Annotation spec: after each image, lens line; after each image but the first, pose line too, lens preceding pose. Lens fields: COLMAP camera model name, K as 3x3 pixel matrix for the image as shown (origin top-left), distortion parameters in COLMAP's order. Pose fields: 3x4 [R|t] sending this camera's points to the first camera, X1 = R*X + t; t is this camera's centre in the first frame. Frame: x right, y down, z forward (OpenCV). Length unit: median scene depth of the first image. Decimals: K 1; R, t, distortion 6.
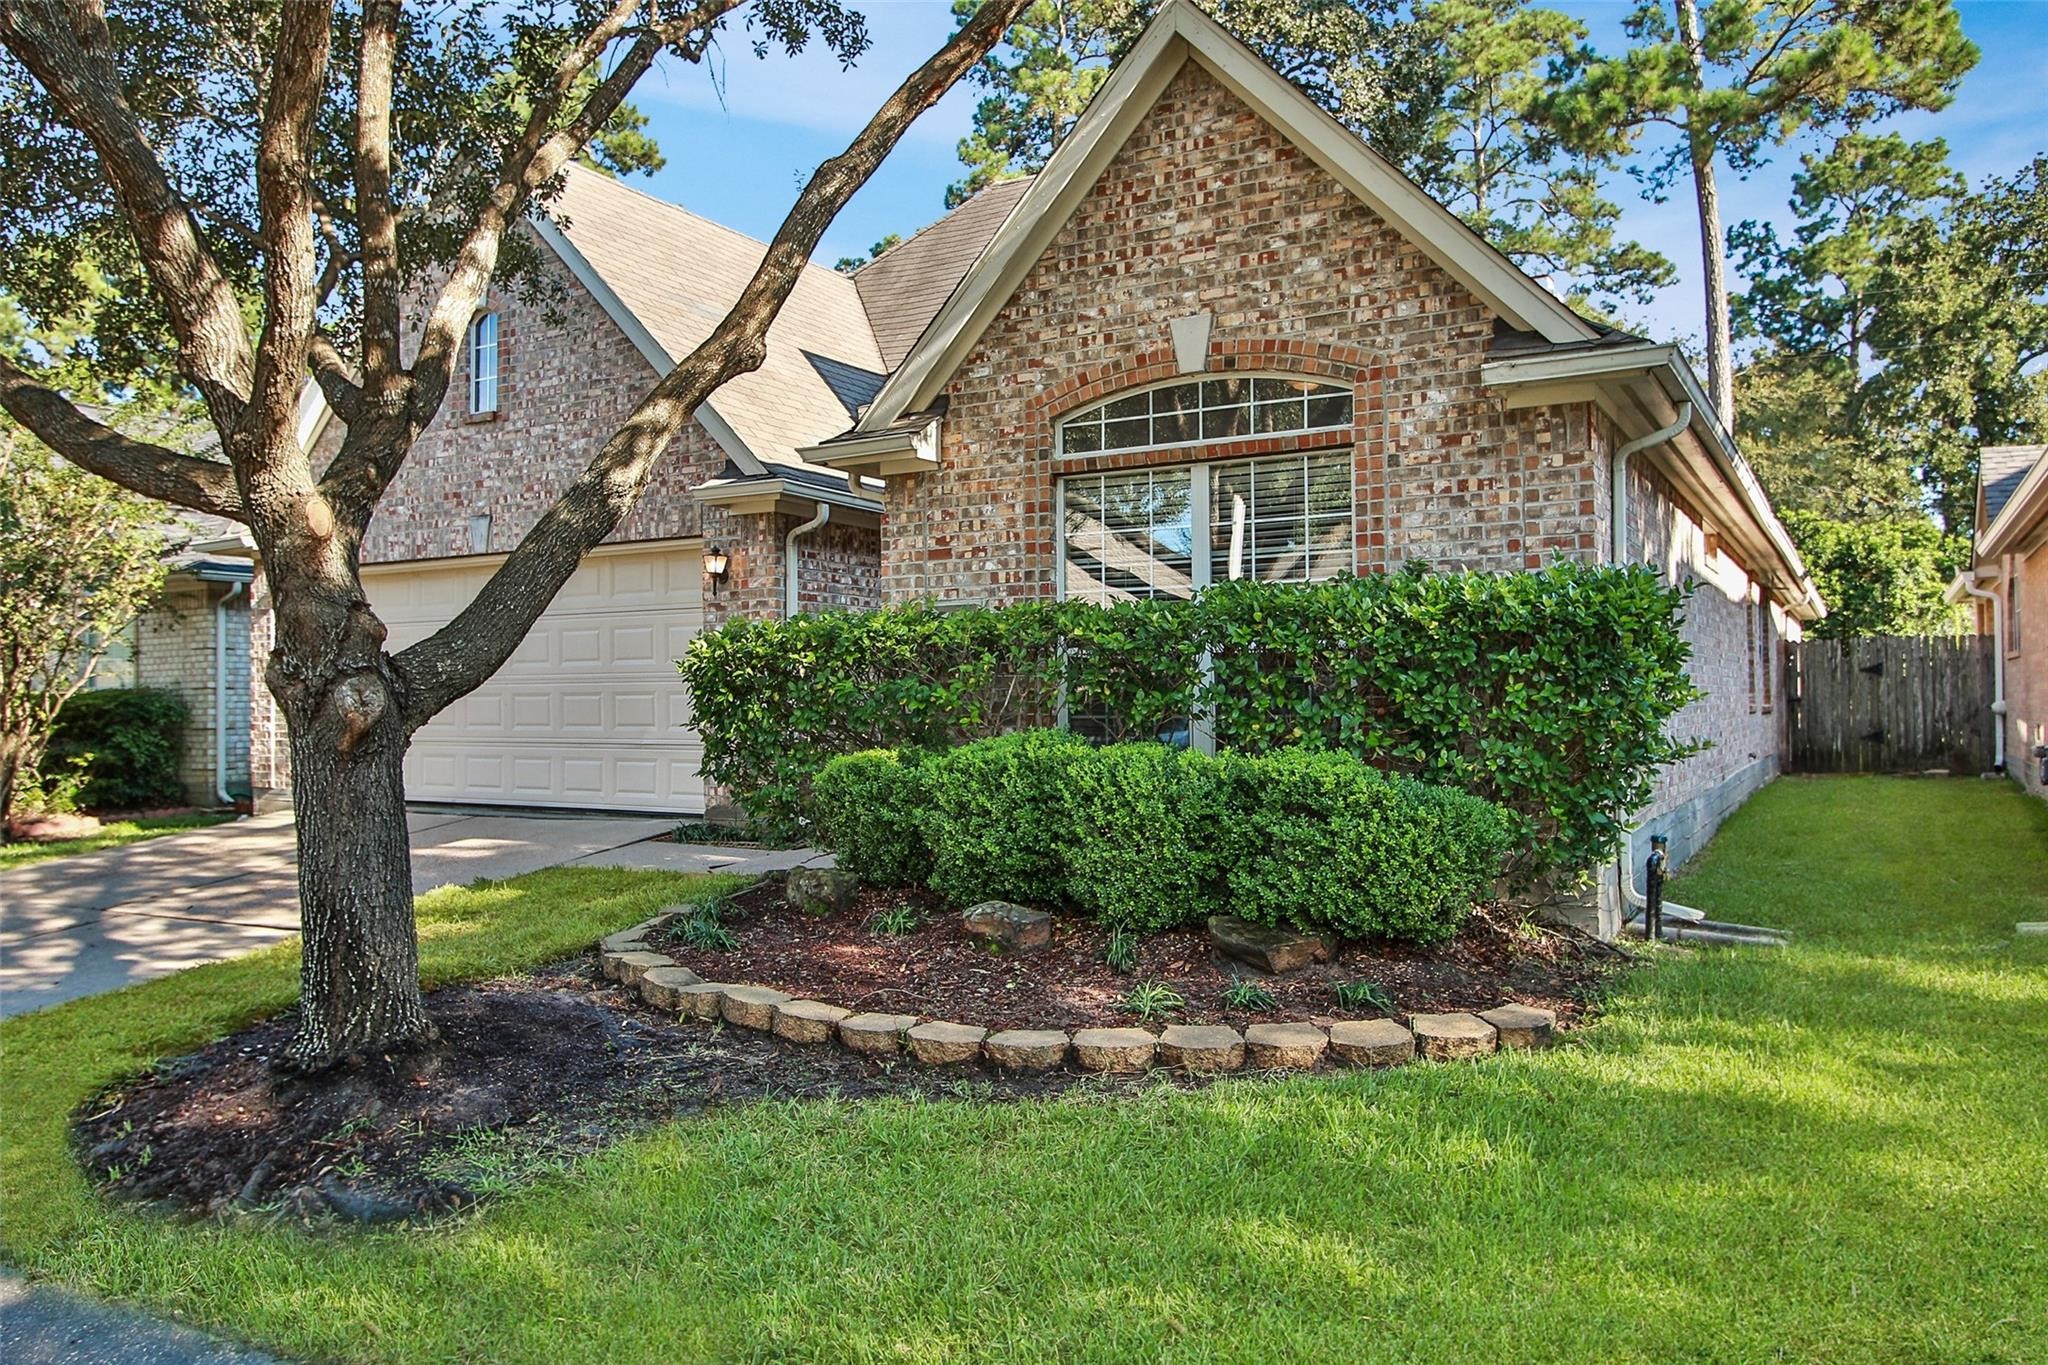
lens RADIAL K [[1451.7, 0, 1029.2], [0, 1451.7, 689.6], [0, 0, 1]] dist [-0.014244, 0.003609]
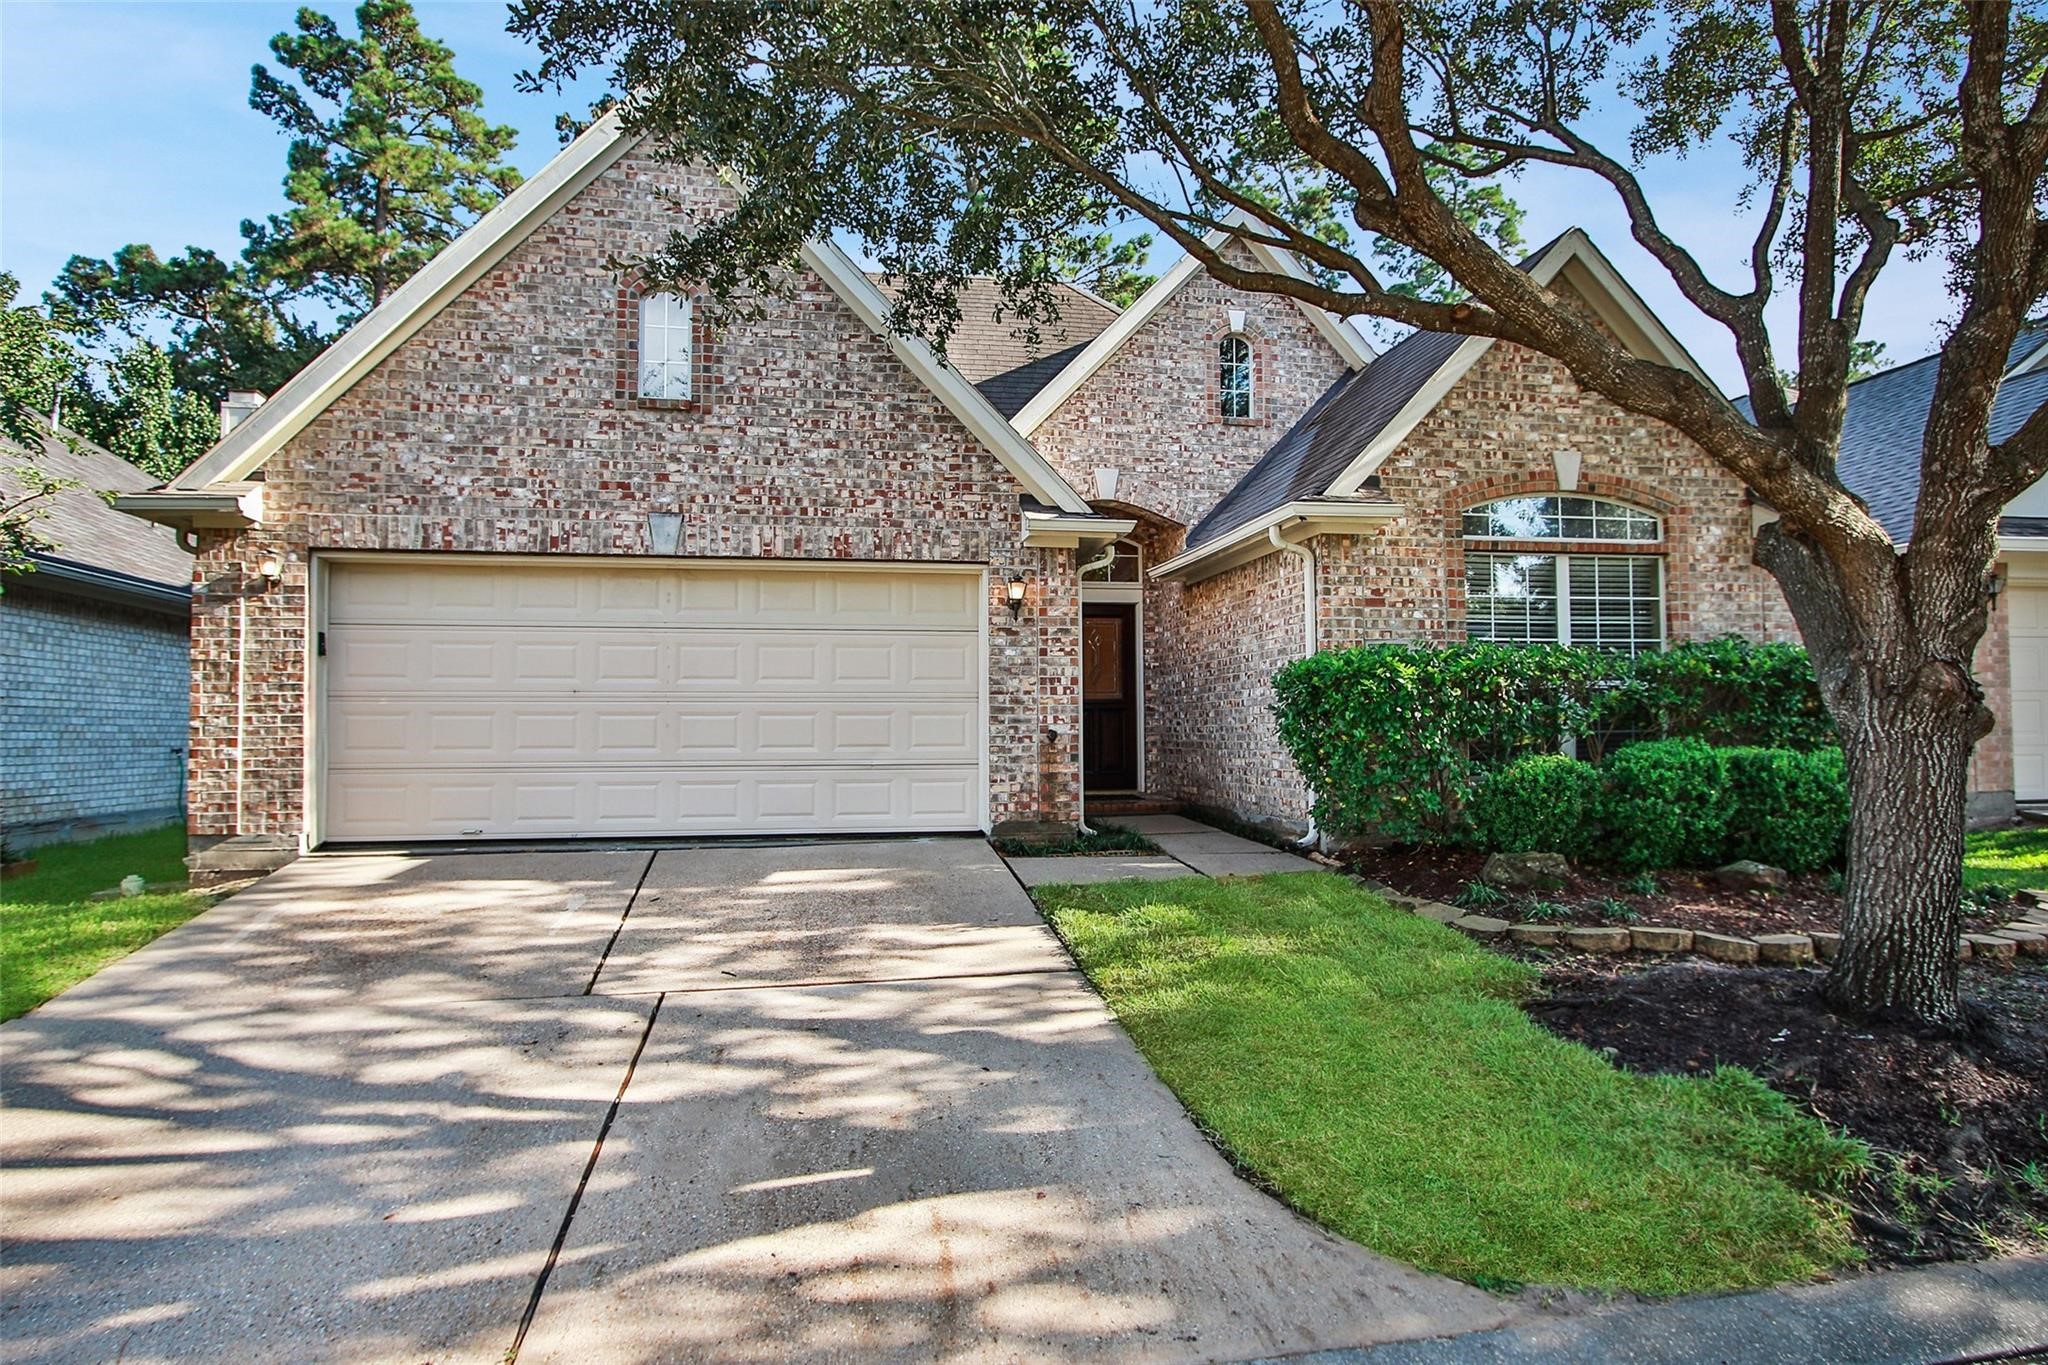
lens RADIAL K [[1139.6, 0, 1024.3], [0, 1139.6, 688.9], [0, 0, 1]] dist [-0.008669, -0.002042]
pose [[0.764564, 0.026086, 0.644020, -0.968005], [-0.005494, 0.999408, -0.033959, 0.016773], [-0.644525, 0.022425, 0.764254, 0.472345]]
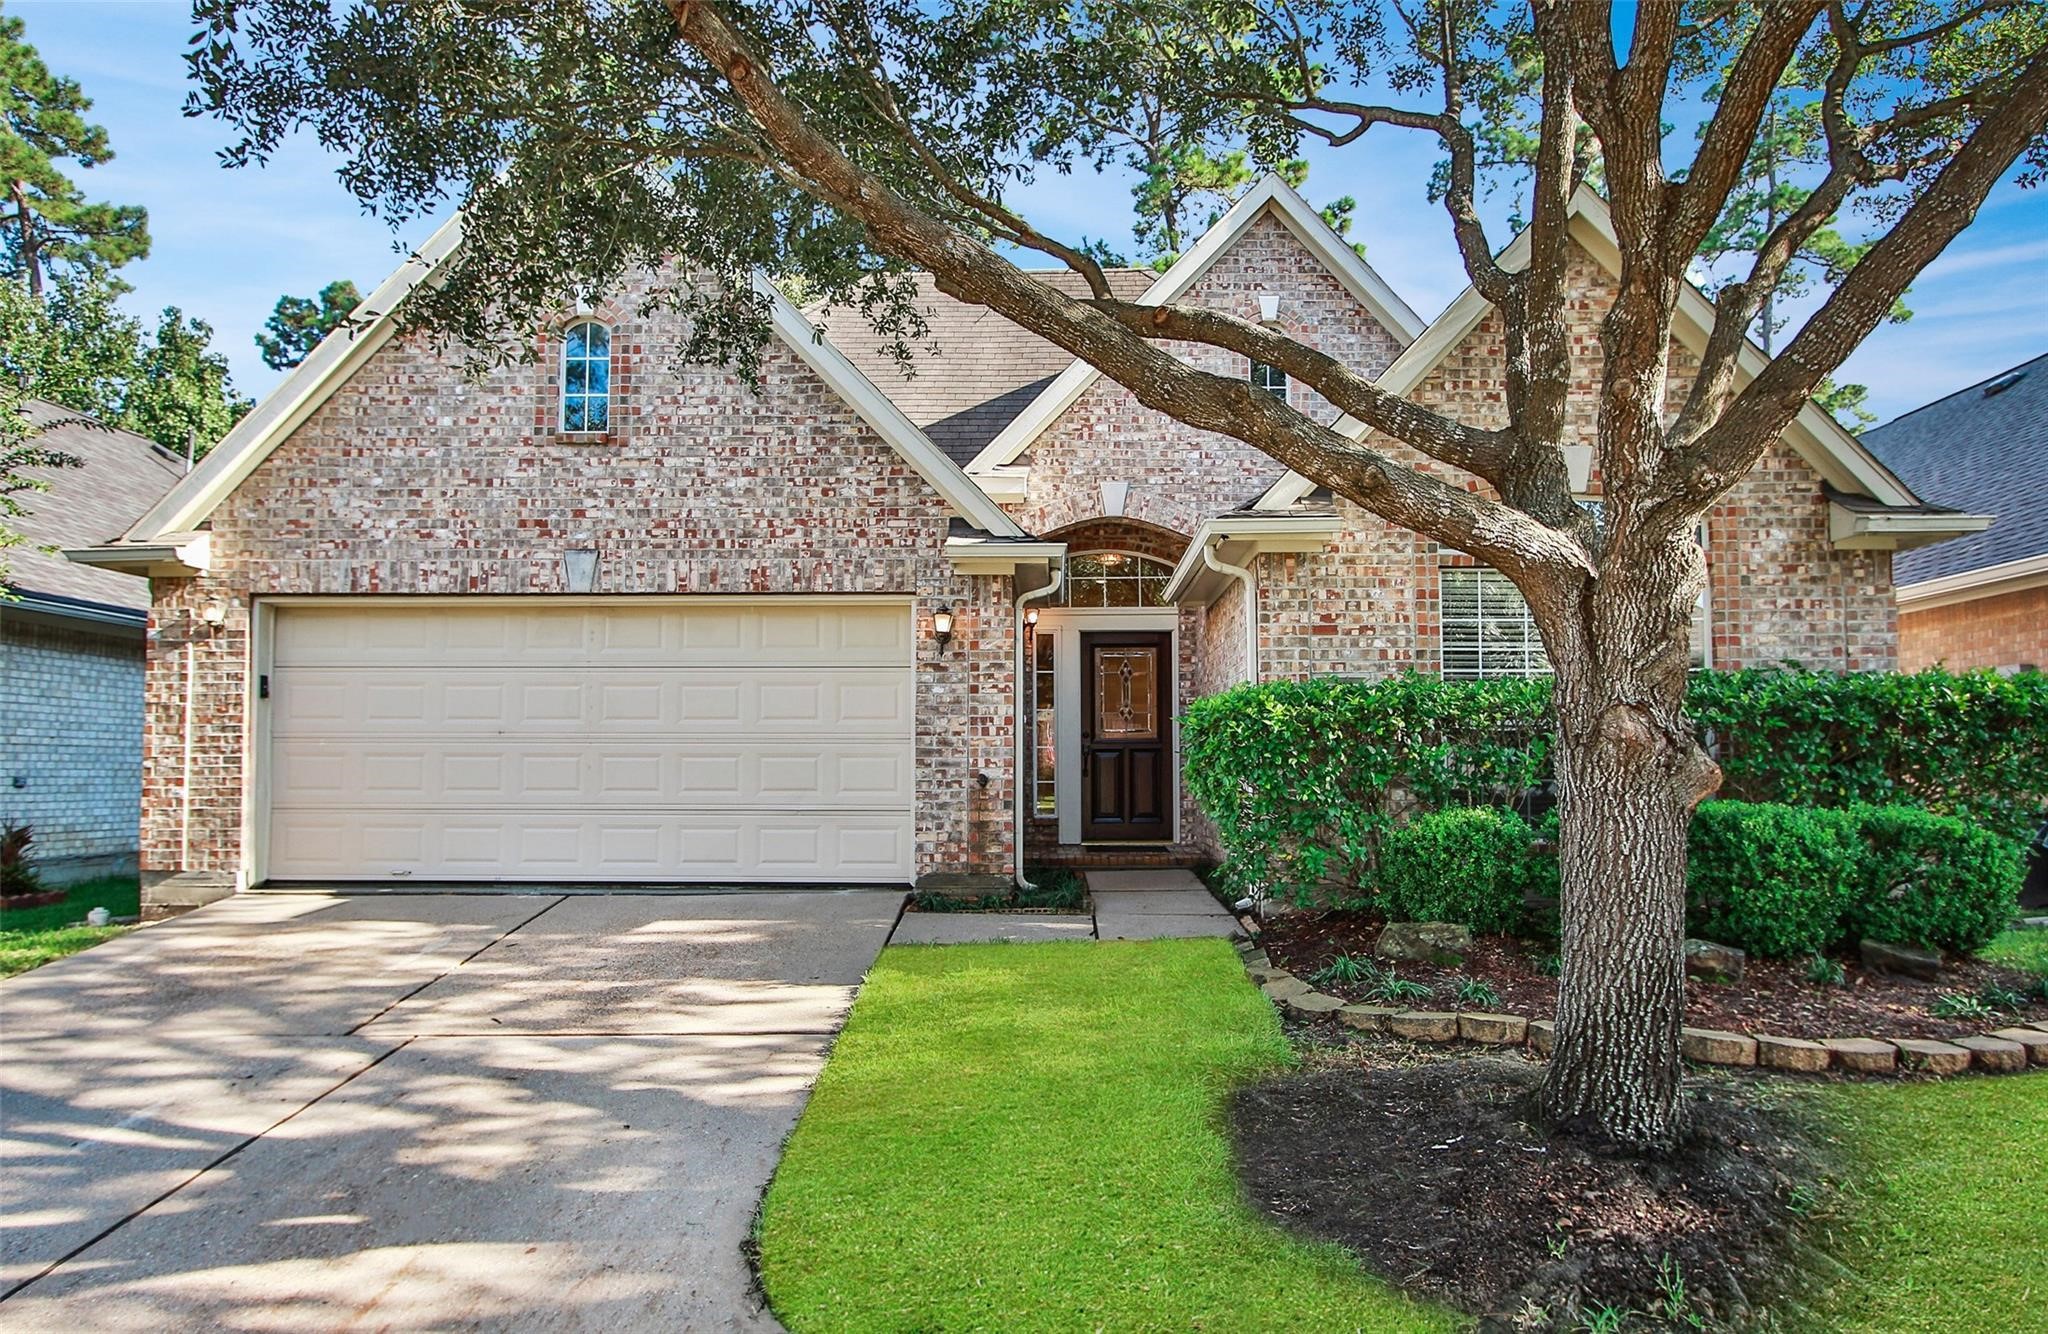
lens RADIAL K [[1292.5, 0, 1038.4], [0, 1292.5, 706.2], [0, 0, 1]] dist [-0.006002, 0.000902]
pose [[0.873880, 0.030152, 0.485206, -0.753100], [-0.009993, 0.998978, -0.044082, 0.008790], [-0.486039, 0.033674, 0.873288, 0.276939]]
